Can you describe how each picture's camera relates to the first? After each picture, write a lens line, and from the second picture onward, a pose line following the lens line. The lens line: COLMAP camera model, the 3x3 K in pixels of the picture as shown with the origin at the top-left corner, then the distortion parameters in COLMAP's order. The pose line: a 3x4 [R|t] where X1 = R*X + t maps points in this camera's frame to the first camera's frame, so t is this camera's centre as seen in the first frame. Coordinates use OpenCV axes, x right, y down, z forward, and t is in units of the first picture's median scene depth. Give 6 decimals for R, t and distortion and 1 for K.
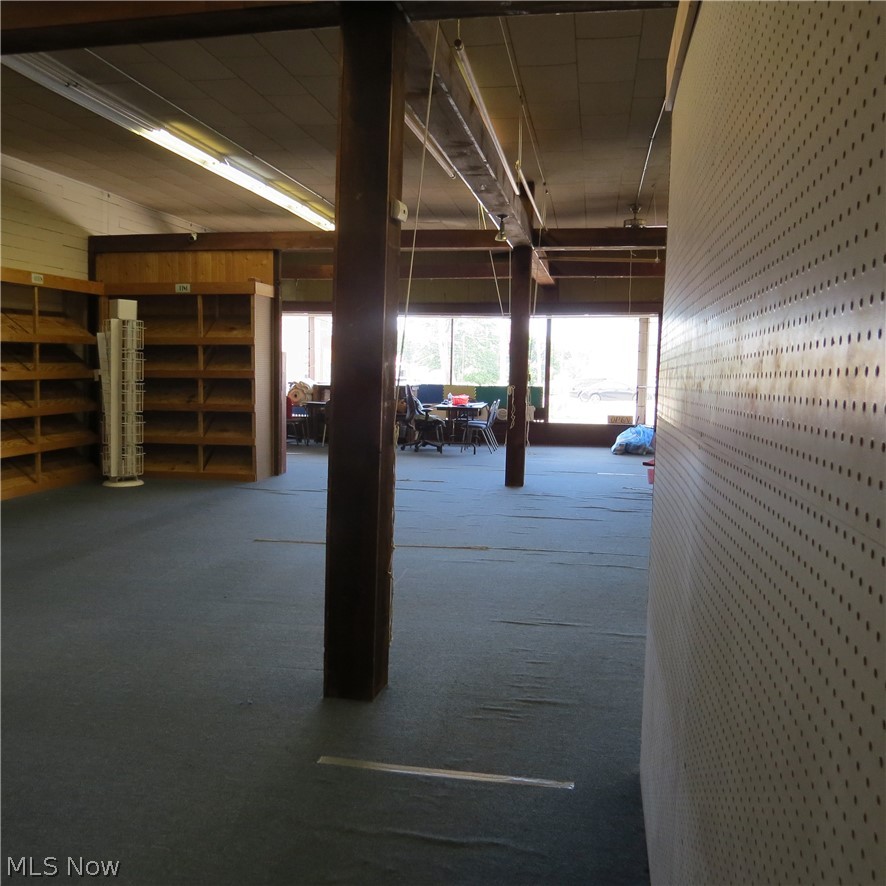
lens RADIAL K [[852.8, 0, 444.4], [0, 852.8, 441.4], [0, 0, 1]] dist [-0.014491, 0.002304]
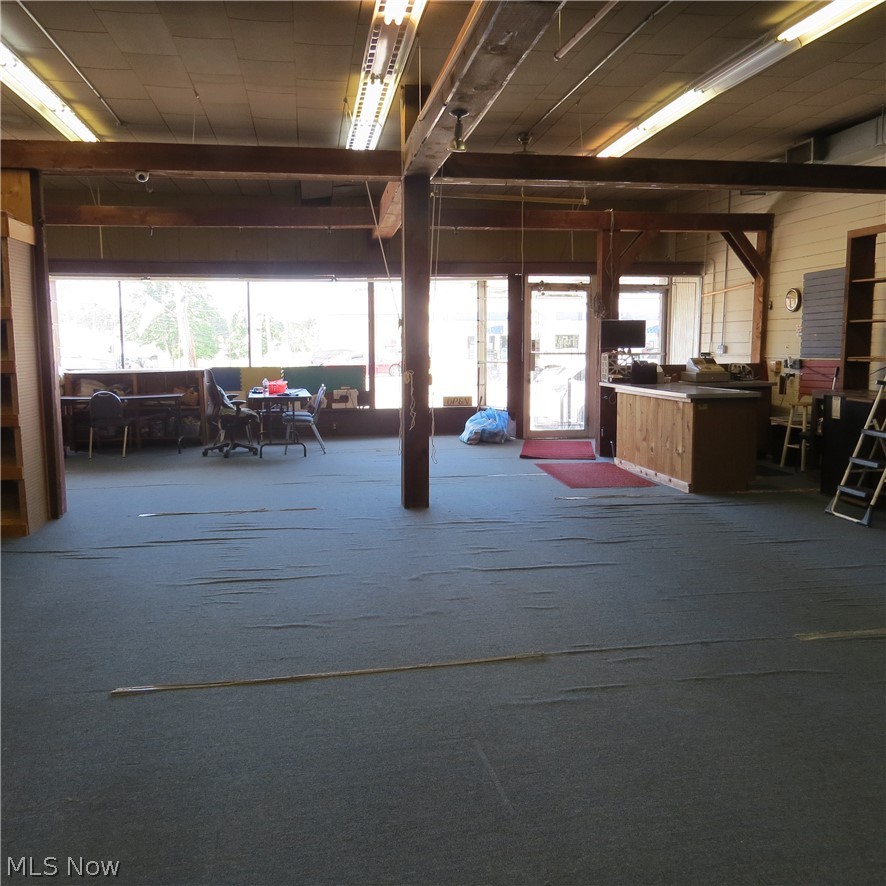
lens RADIAL K [[852.8, 0, 444.4], [0, 852.8, 441.4], [0, 0, 1]] dist [-0.014491, 0.002304]
pose [[0.944391, -0.060345, 0.323240, -0.093594], [0.049214, 0.997883, 0.042509, -0.024886], [-0.325121, -0.024237, 0.945362, 0.218753]]
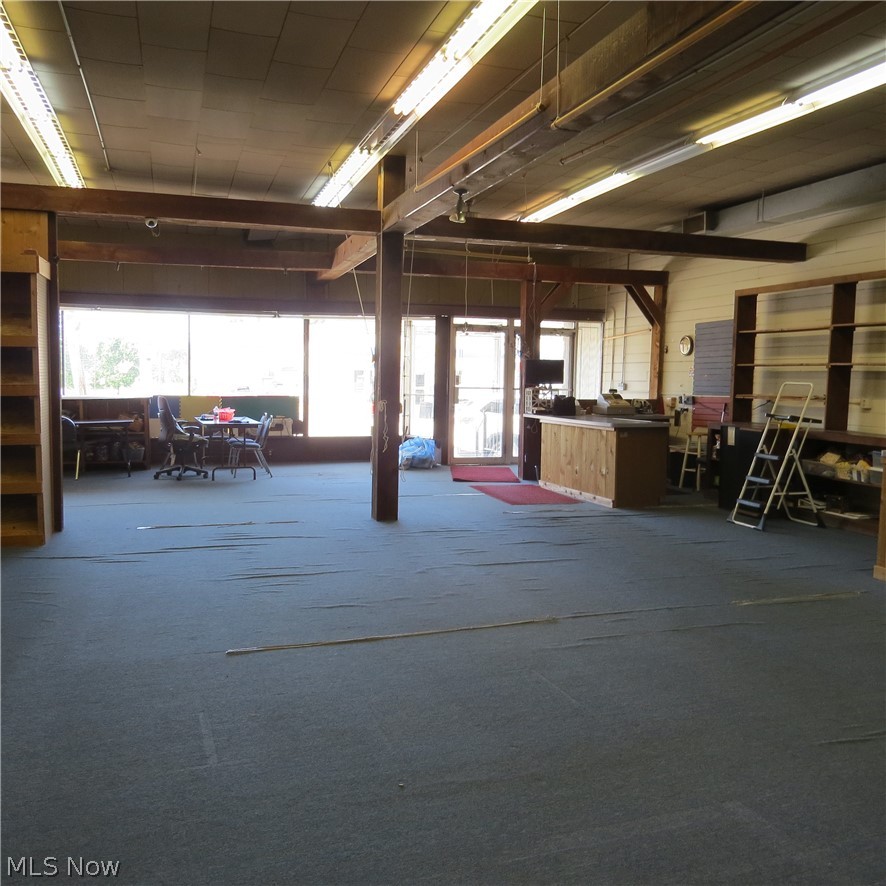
lens RADIAL K [[852.8, 0, 444.4], [0, 852.8, 441.4], [0, 0, 1]] dist [-0.014491, 0.002304]
pose [[0.884342, -0.039824, 0.465137, -0.183258], [0.040279, 0.999148, 0.008965, -0.021638], [-0.465098, 0.010807, 0.885193, 0.171741]]
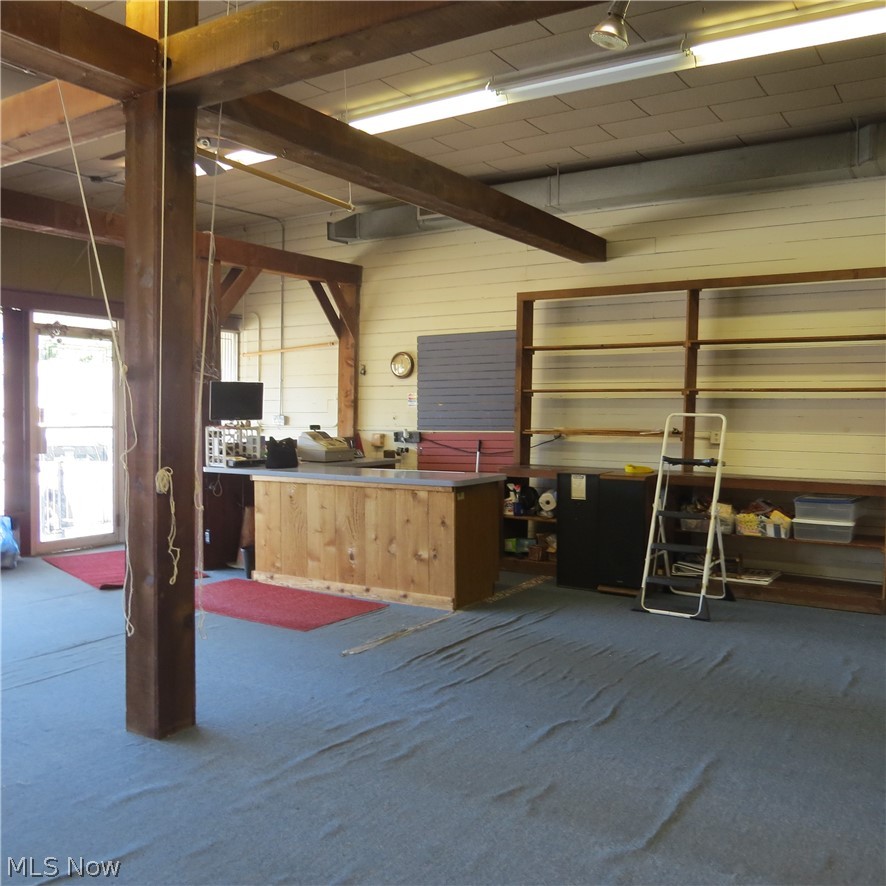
lens RADIAL K [[852.8, 0, 444.4], [0, 852.8, 441.4], [0, 0, 1]] dist [-0.014491, 0.002304]
pose [[0.384480, -0.051682, 0.921686, -0.154441], [0.080978, 0.996471, 0.022095, -0.053956], [-0.919575, 0.066141, 0.387308, 0.535034]]
